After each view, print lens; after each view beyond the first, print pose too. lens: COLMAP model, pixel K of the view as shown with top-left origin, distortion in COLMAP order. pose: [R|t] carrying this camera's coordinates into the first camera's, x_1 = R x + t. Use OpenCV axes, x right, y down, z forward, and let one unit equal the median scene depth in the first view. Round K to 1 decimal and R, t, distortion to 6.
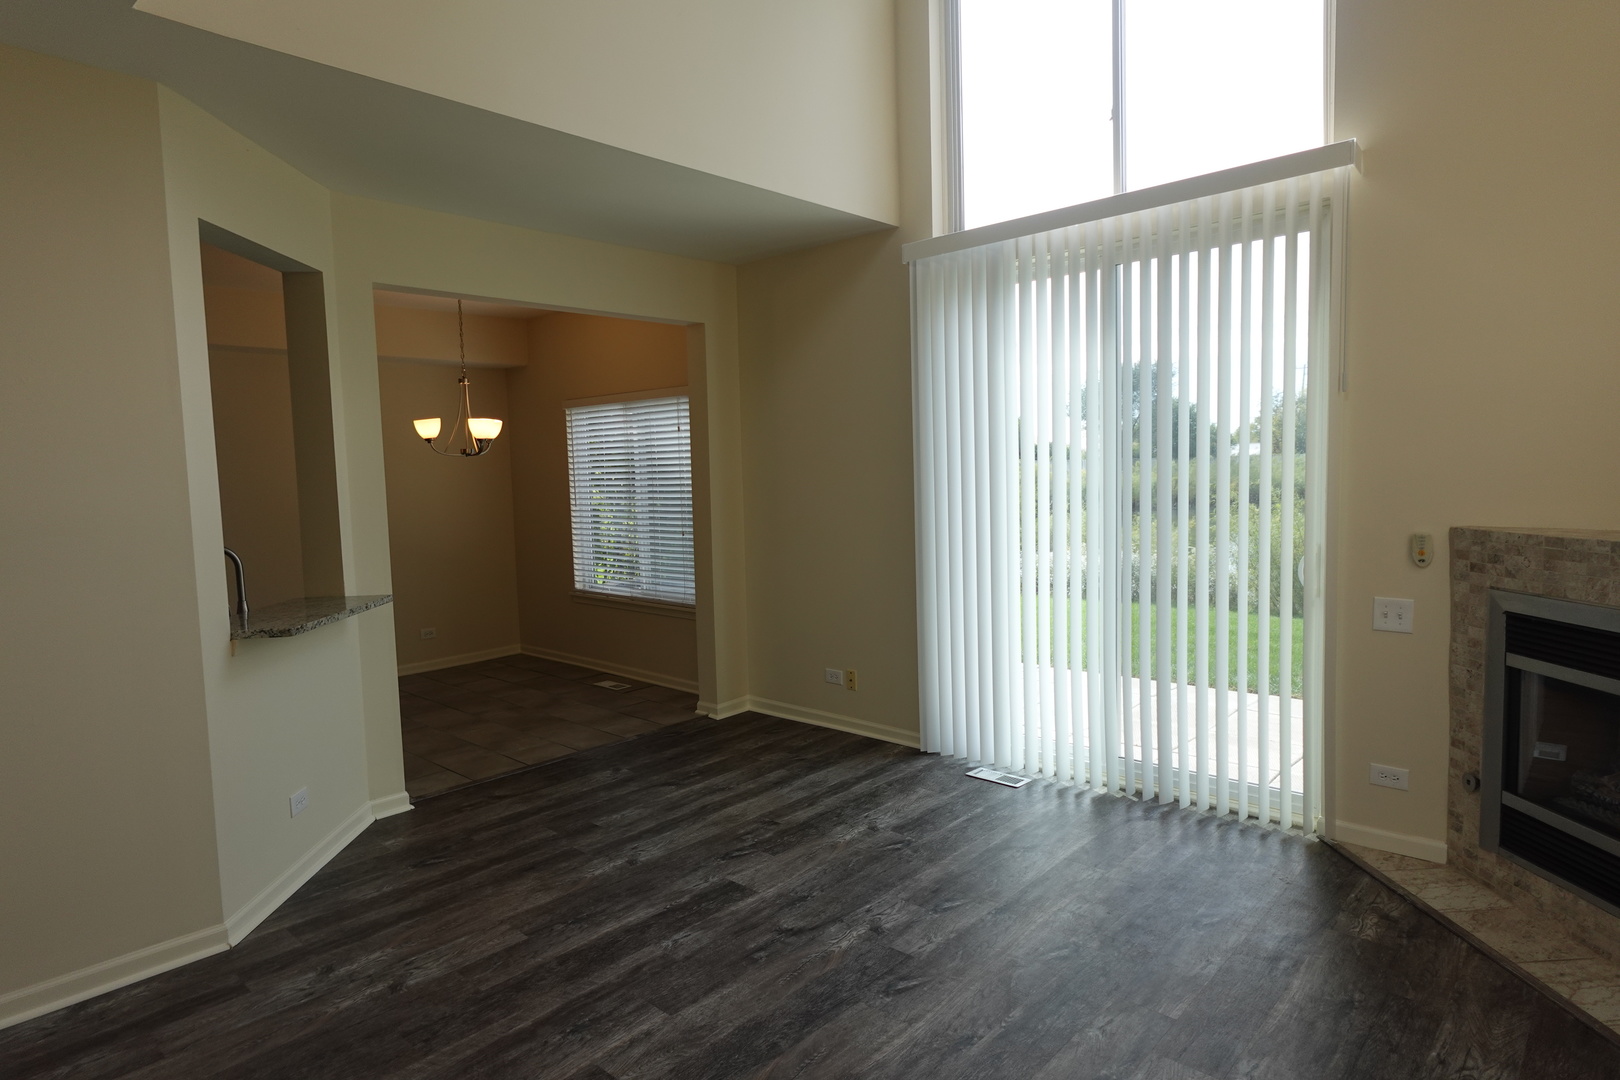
lens RADIAL K [[916.2, 0, 810.5], [0, 916.2, 541.0], [0, 0, 1]] dist [-0.004805, 0.004181]
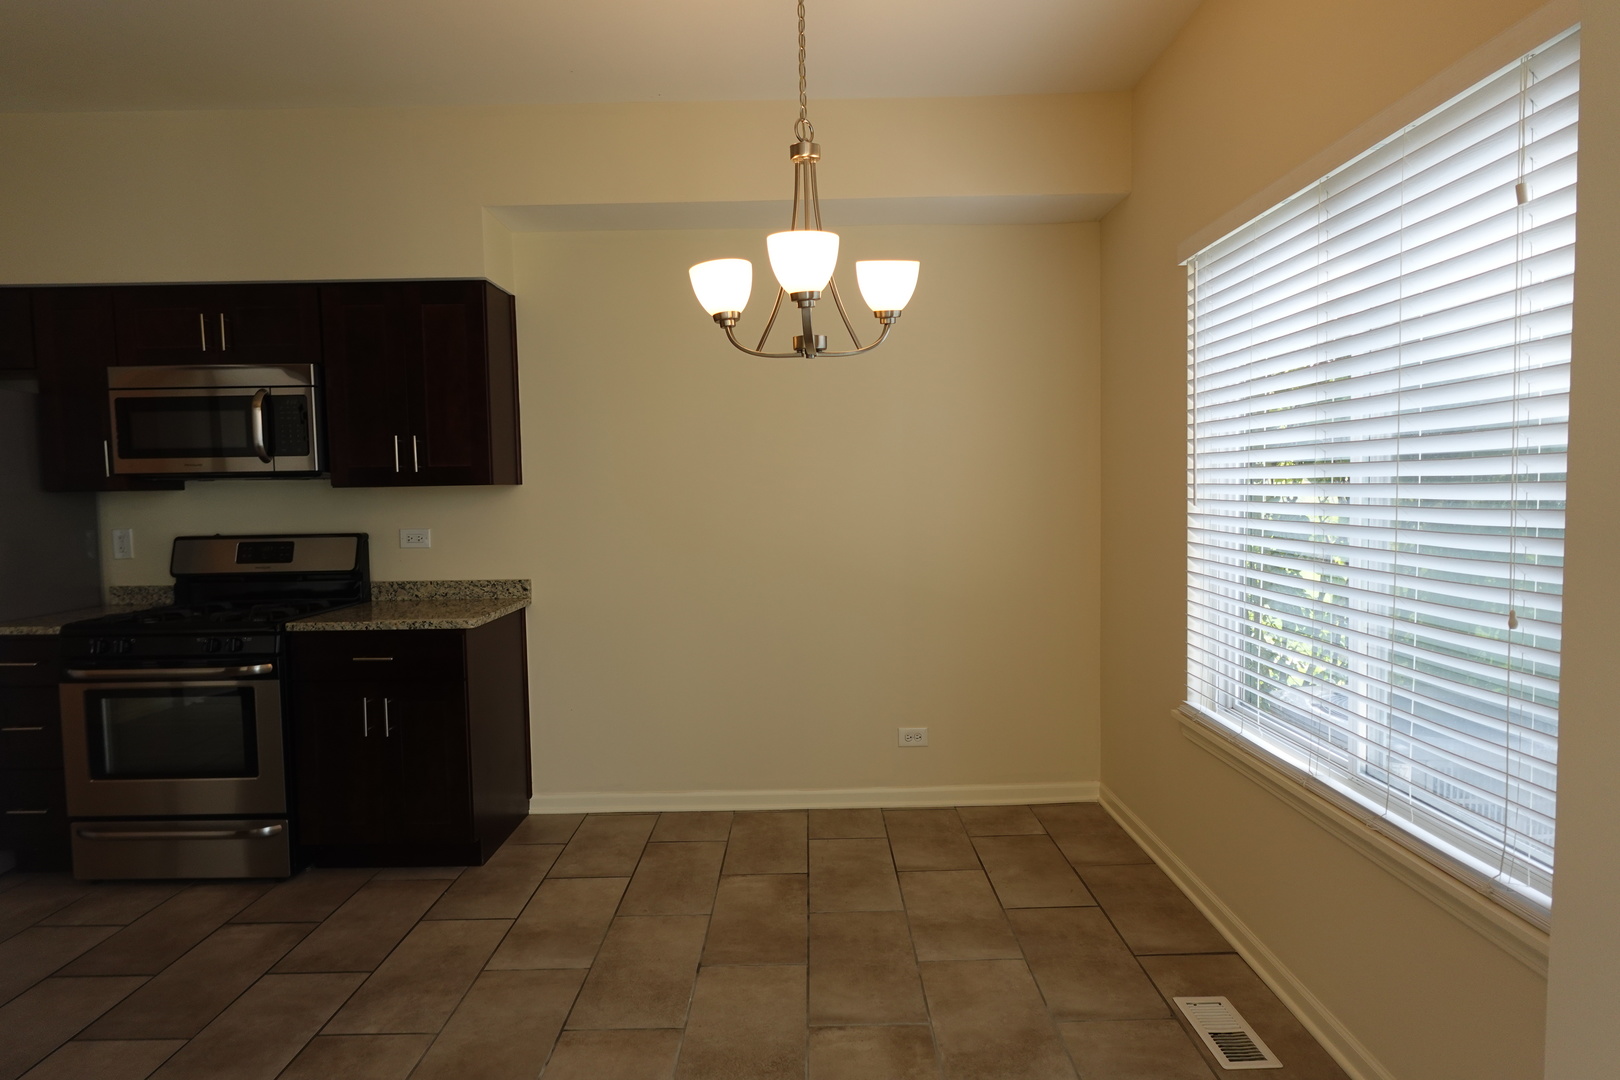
lens RADIAL K [[916.2, 0, 812.9], [0, 916.2, 543.7], [0, 0, 1]] dist [-0.004805, 0.004181]
pose [[0.679387, 0.059024, -0.731402, -0.141563], [-0.060737, 0.997863, 0.024110, -0.037899], [0.731262, 0.028043, 0.681520, 1.126331]]
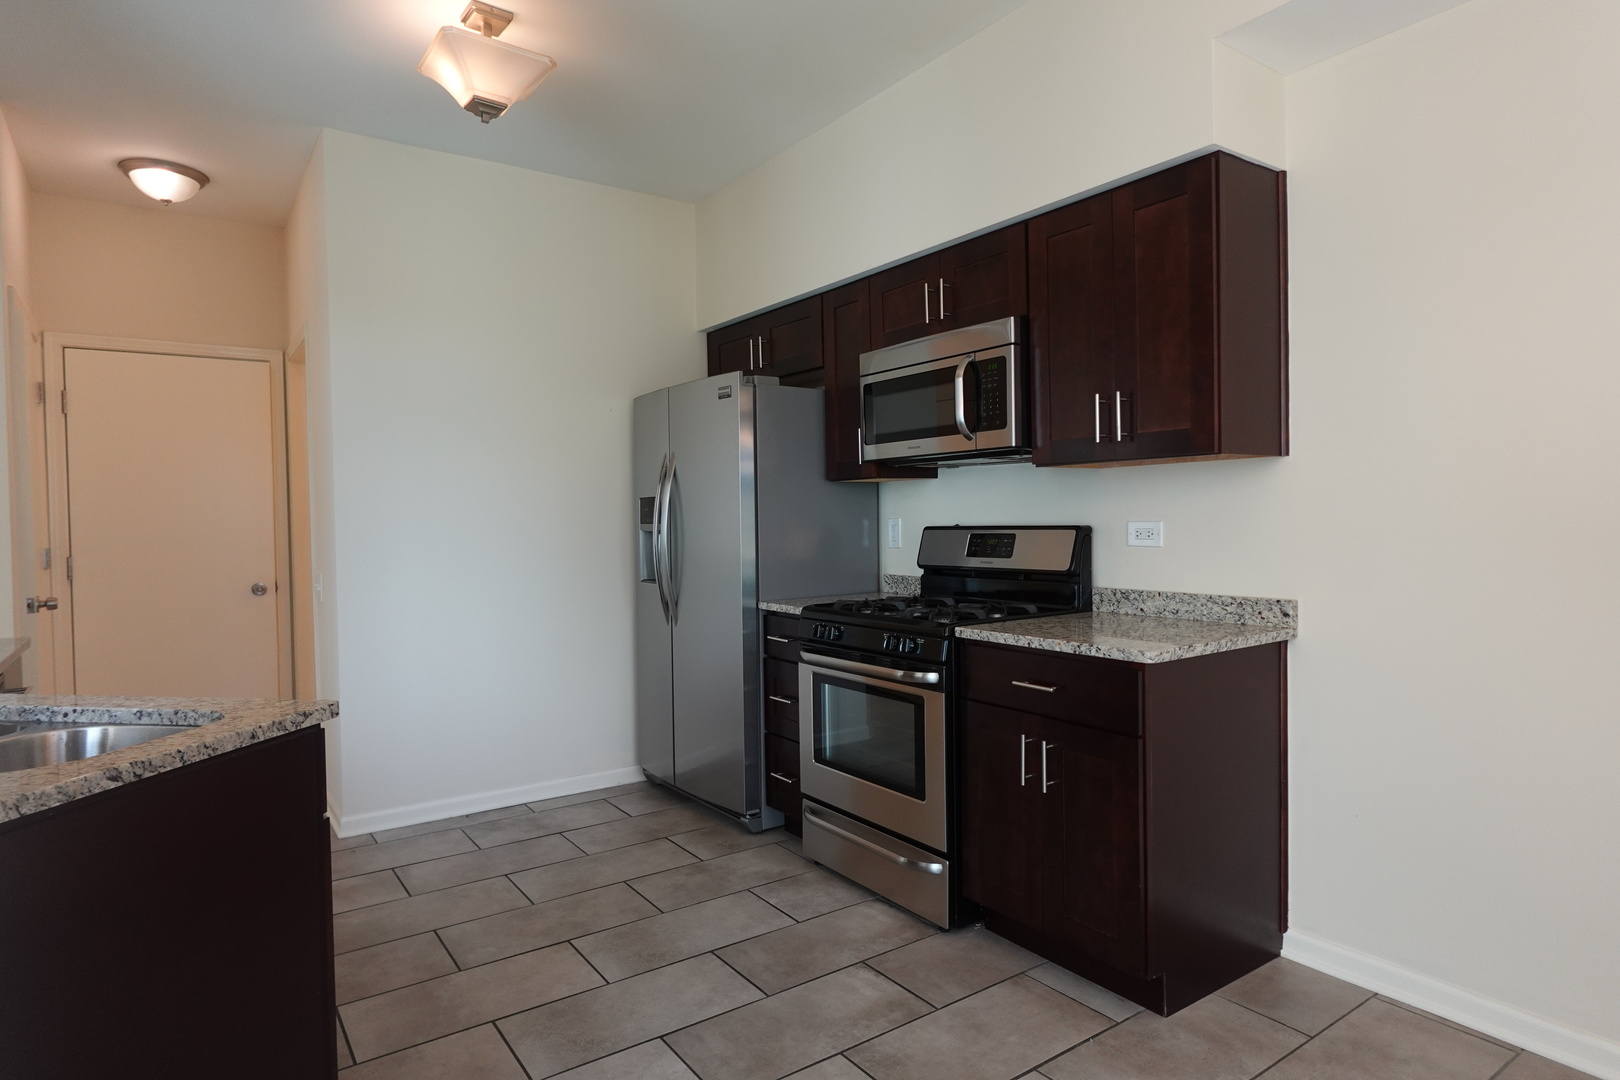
lens RADIAL K [[916.2, 0, 811.7], [0, 916.2, 543.1], [0, 0, 1]] dist [-0.004805, 0.004181]
pose [[-0.211215, 0.058191, -0.975706, -0.371392], [-0.056916, 0.995800, 0.071710, -0.024239], [0.975781, 0.070680, -0.207016, 1.378275]]
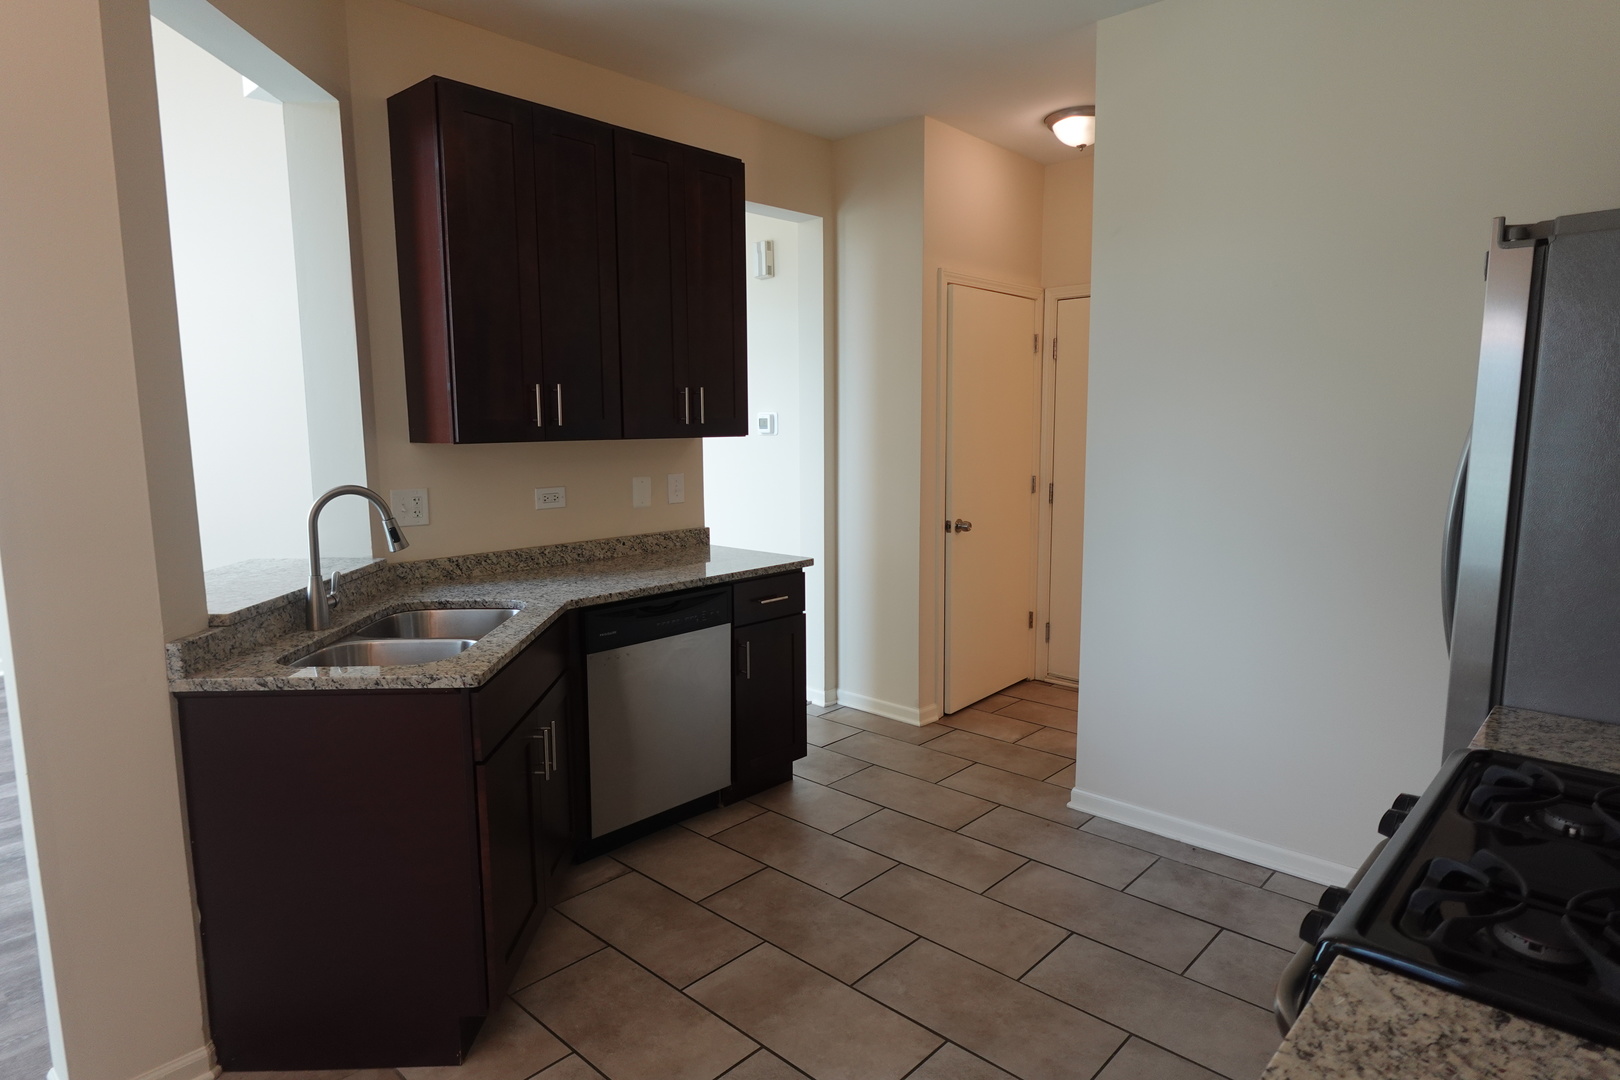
lens RADIAL K [[916.2, 0, 812.4], [0, 916.2, 541.3], [0, 0, 1]] dist [-0.004805, 0.004181]
pose [[-0.999372, 0.033613, 0.011215, -0.939490], [0.035213, 0.977408, 0.208409, -0.078840], [-0.003956, 0.208673, -0.977977, 1.559431]]
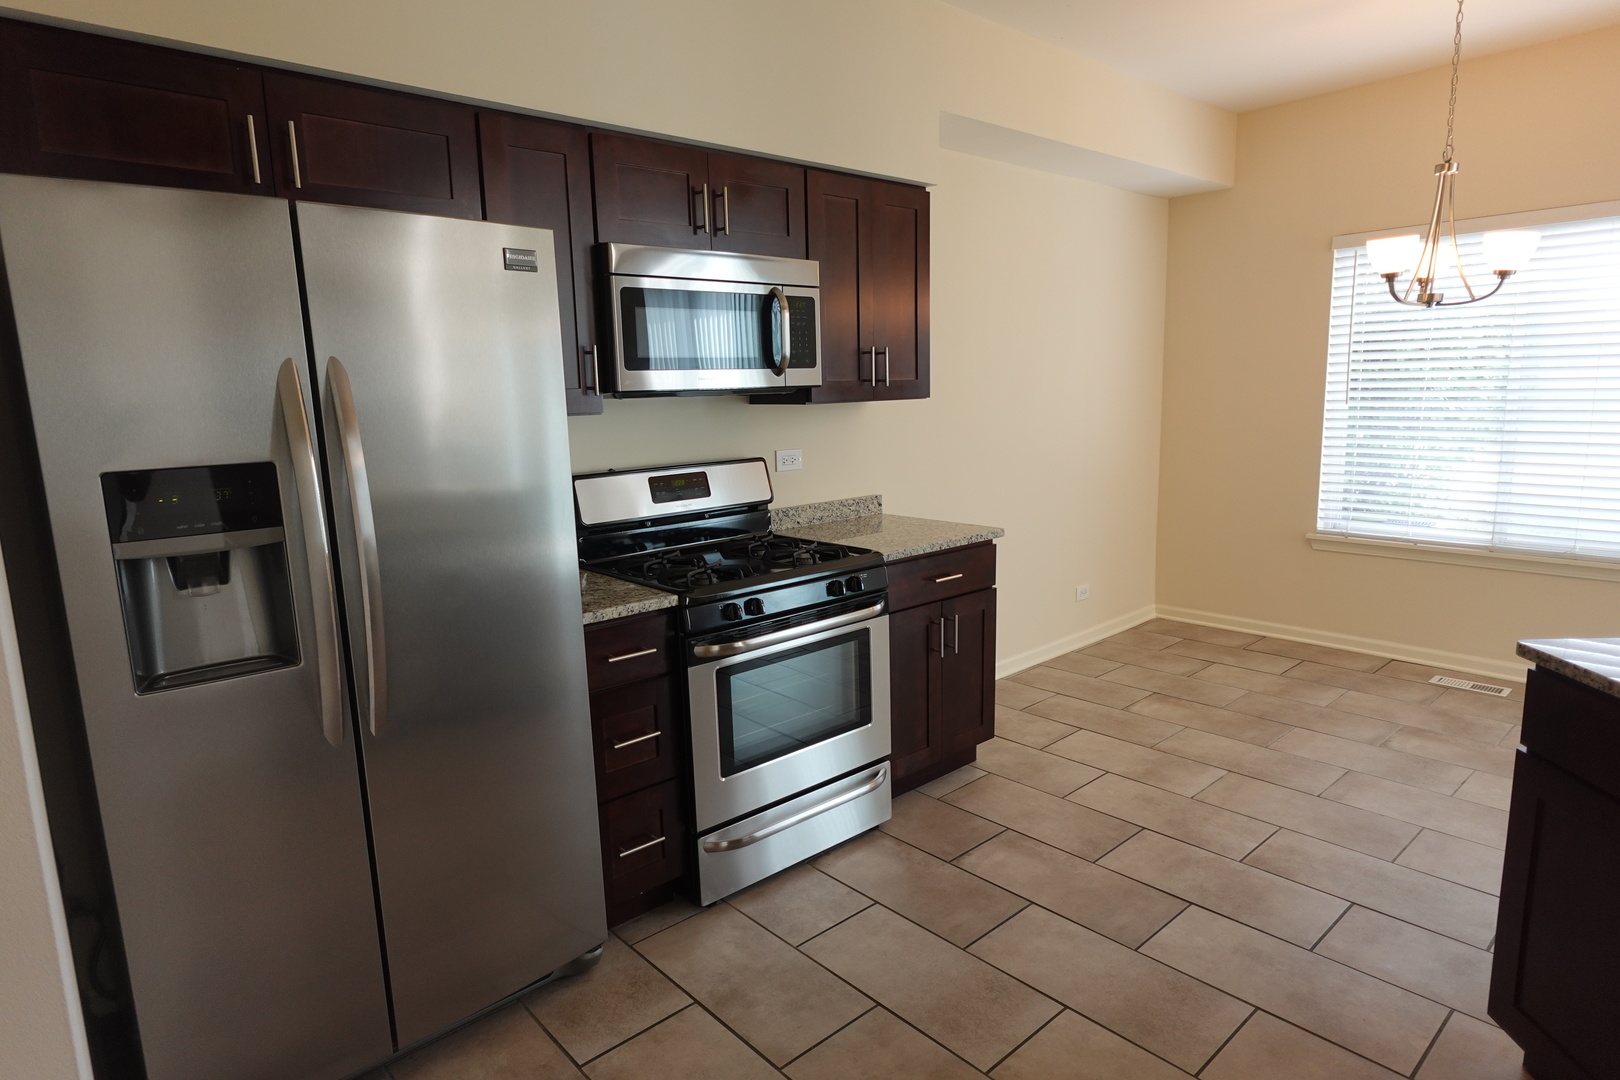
lens RADIAL K [[916.2, 0, 812.1], [0, 916.2, 542.1], [0, 0, 1]] dist [-0.004805, 0.004181]
pose [[0.995559, 0.013896, -0.093107, -1.059042], [-0.005280, 0.995730, 0.092157, 0.003850], [0.093990, -0.091257, 0.991382, 0.582258]]
